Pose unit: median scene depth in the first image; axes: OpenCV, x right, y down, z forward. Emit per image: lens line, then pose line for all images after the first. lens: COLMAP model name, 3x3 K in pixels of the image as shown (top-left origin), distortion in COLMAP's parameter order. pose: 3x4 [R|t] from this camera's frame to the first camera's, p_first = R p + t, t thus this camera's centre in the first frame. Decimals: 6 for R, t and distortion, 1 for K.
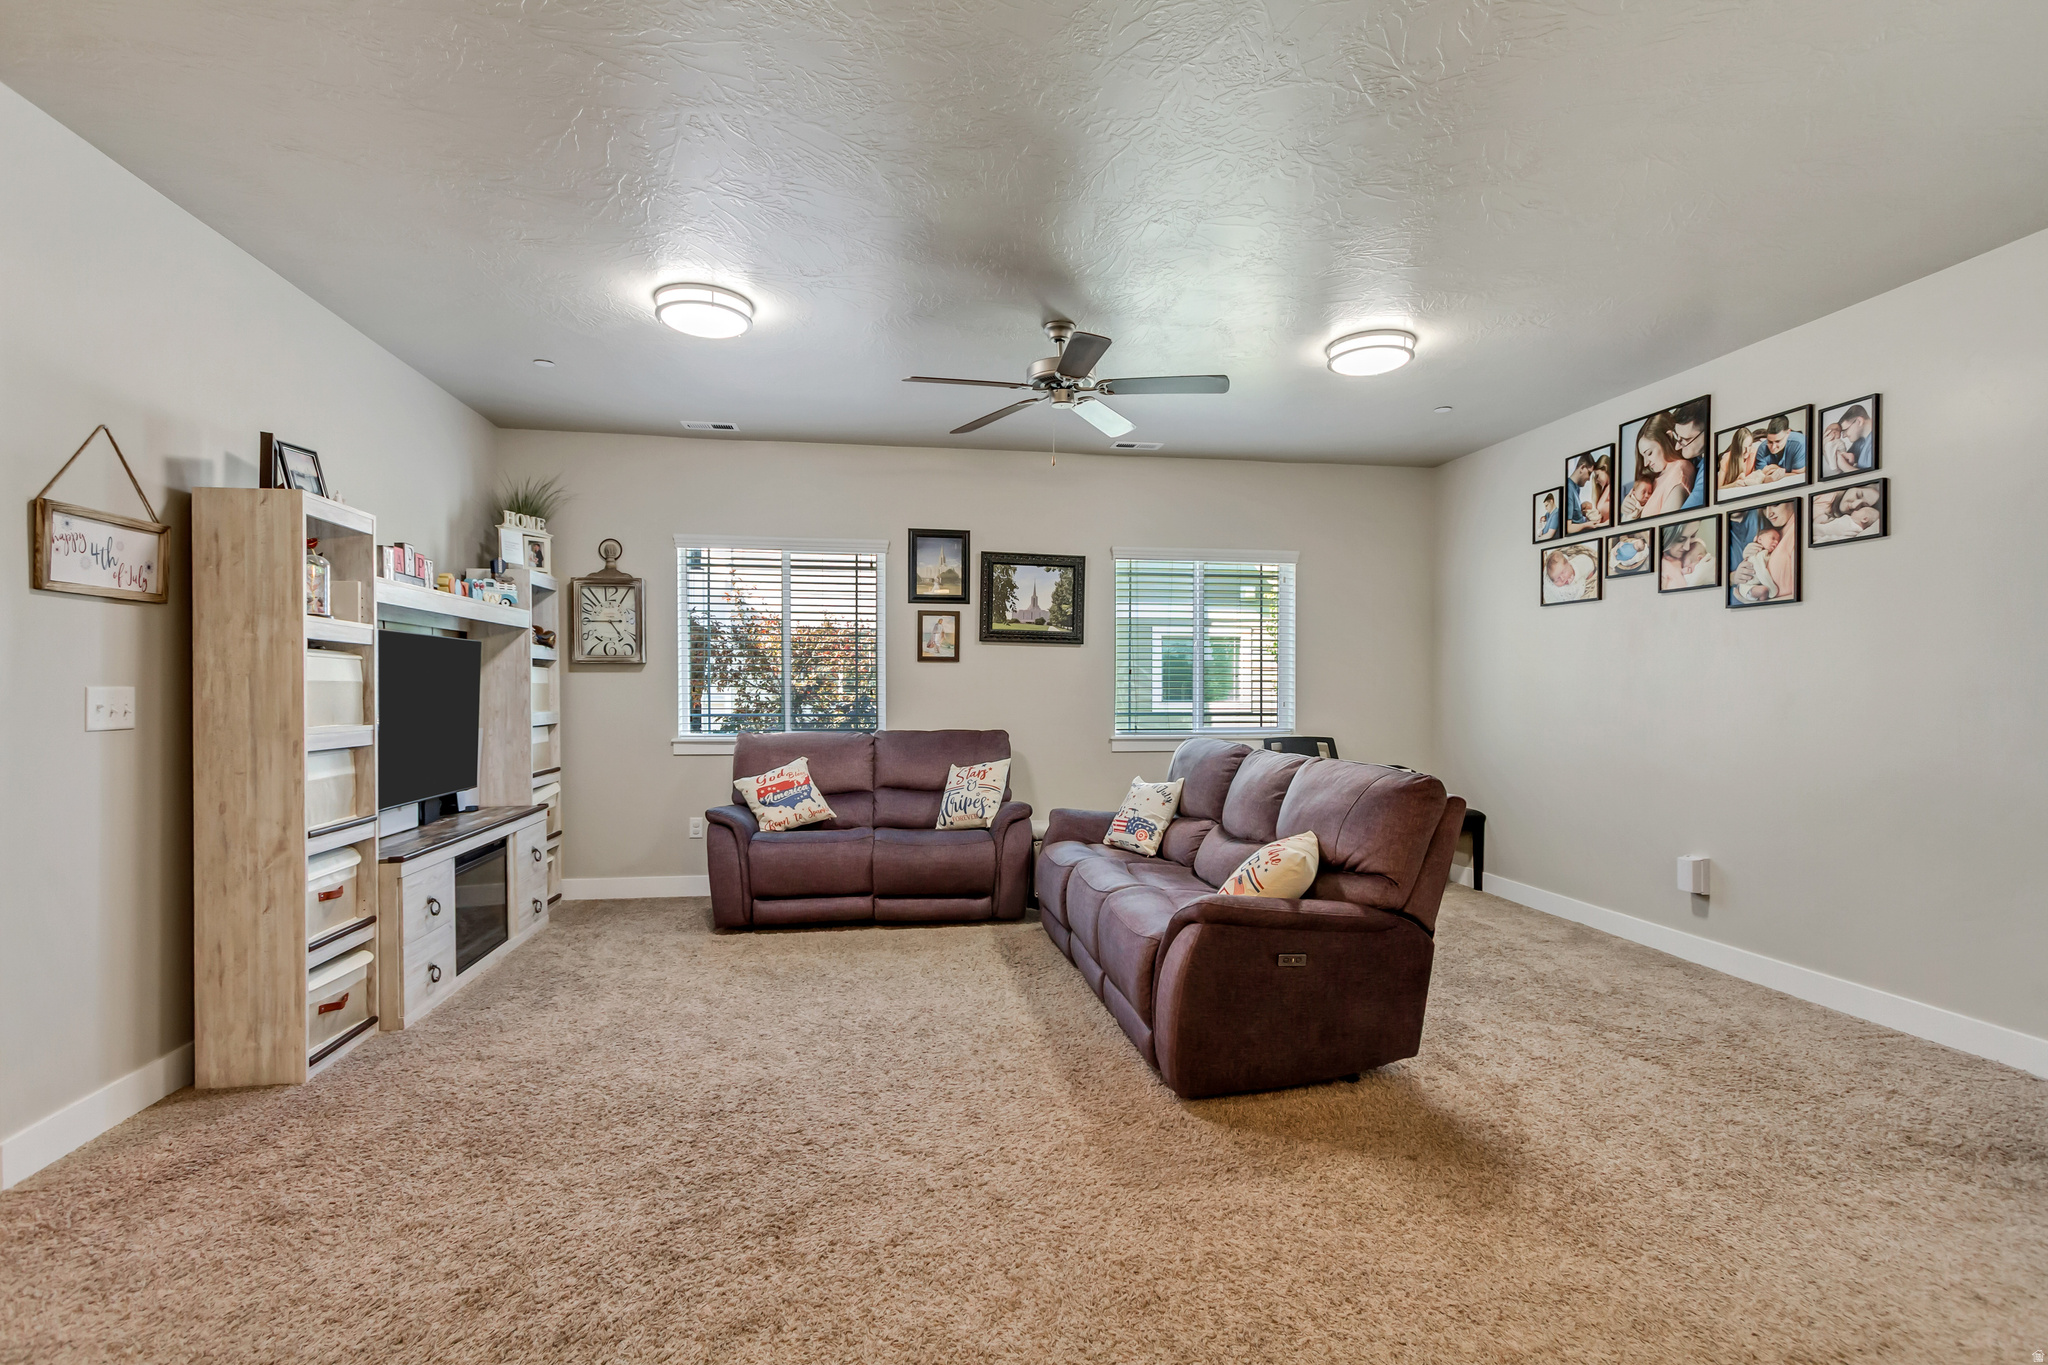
lens RADIAL K [[941.6, 0, 1021.8], [0, 941.6, 692.9], [0, 0, 1]] dist [0.012966, -0.005851]
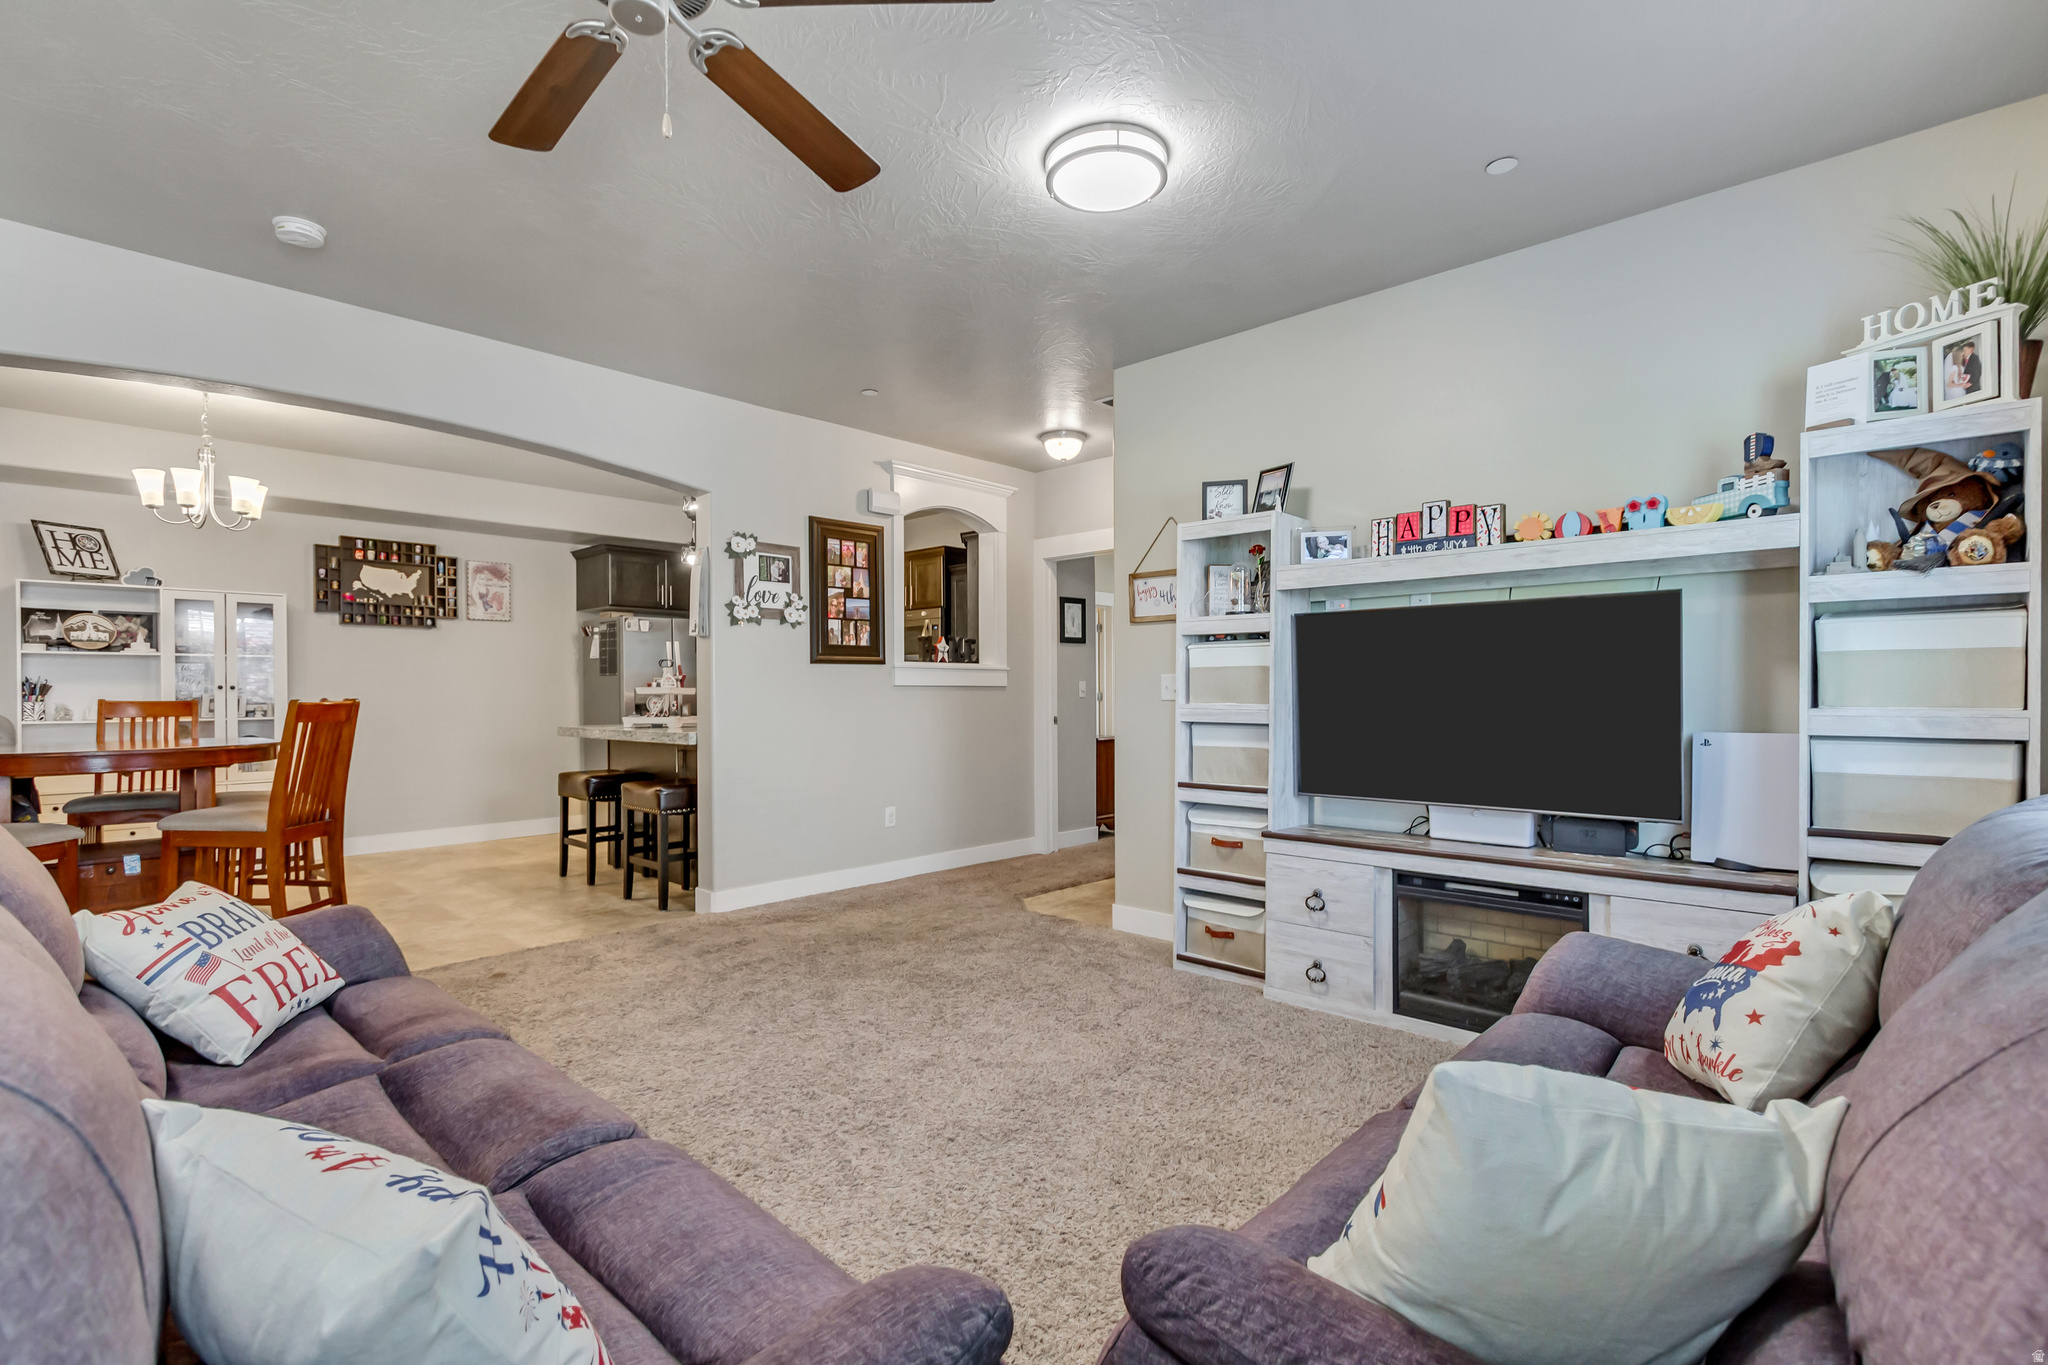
lens RADIAL K [[941.6, 0, 1020.5], [0, 941.6, 695.6], [0, 0, 1]] dist [0.012966, -0.005851]
pose [[-0.787197, 0.005008, -0.616681, 0.153105], [0.000132, 0.999968, 0.007952, 0.010341], [0.616701, 0.006178, -0.787173, 1.255067]]
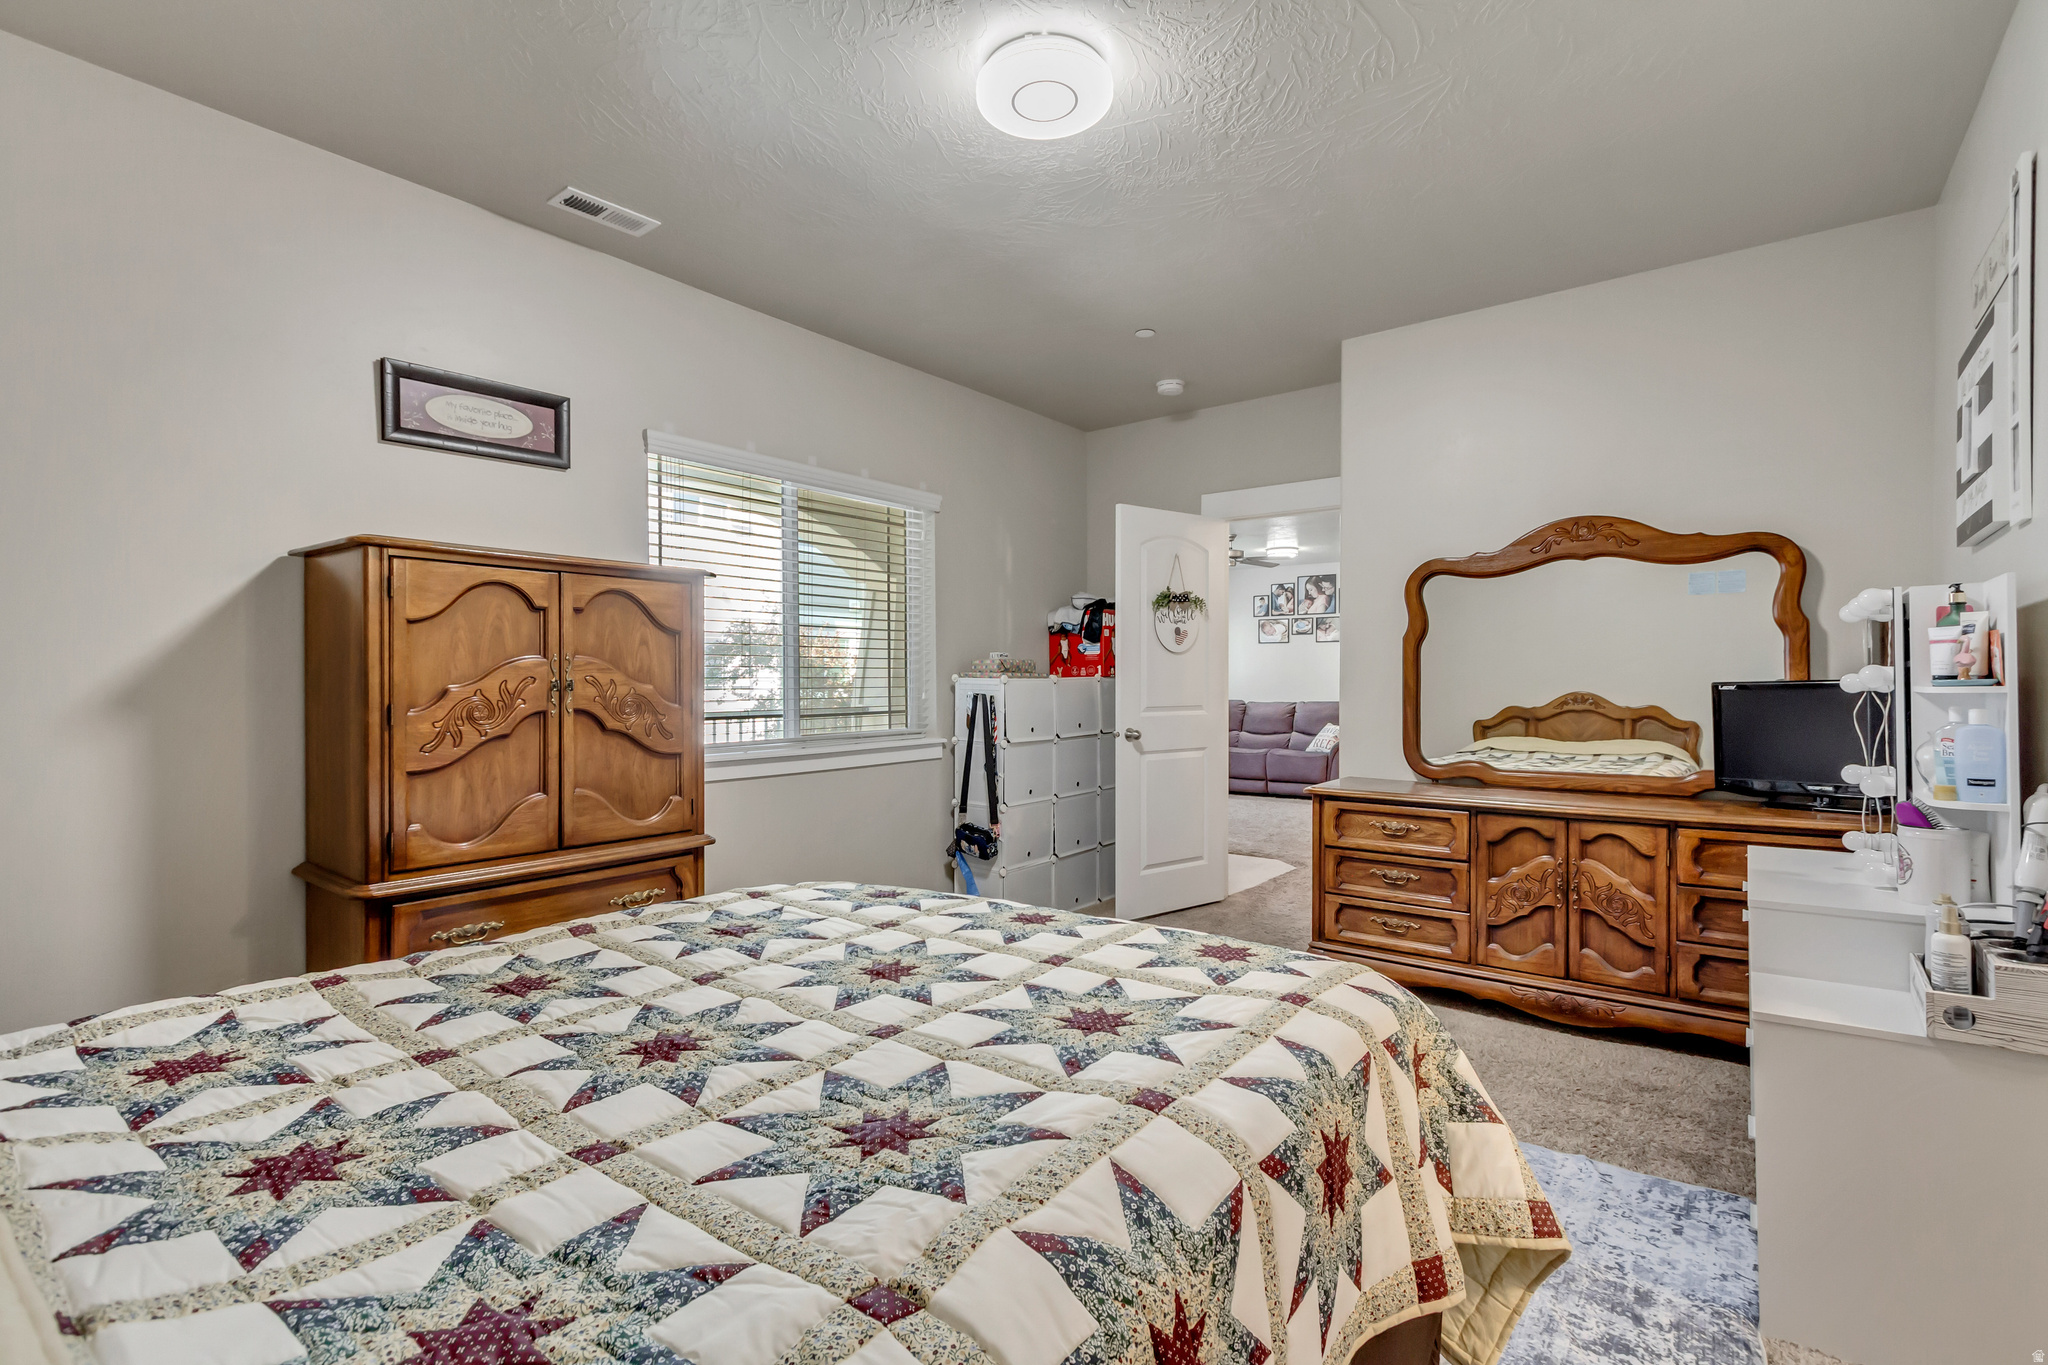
lens RADIAL K [[941.6, 0, 1020.5], [0, 941.6, 688.3], [0, 0, 1]] dist [0.012966, -0.005851]
pose [[0.730715, -0.014676, 0.682525, -1.816974], [0.012469, 0.999889, 0.008151, -0.004301], [-0.682569, 0.002555, 0.730817, -0.409999]]
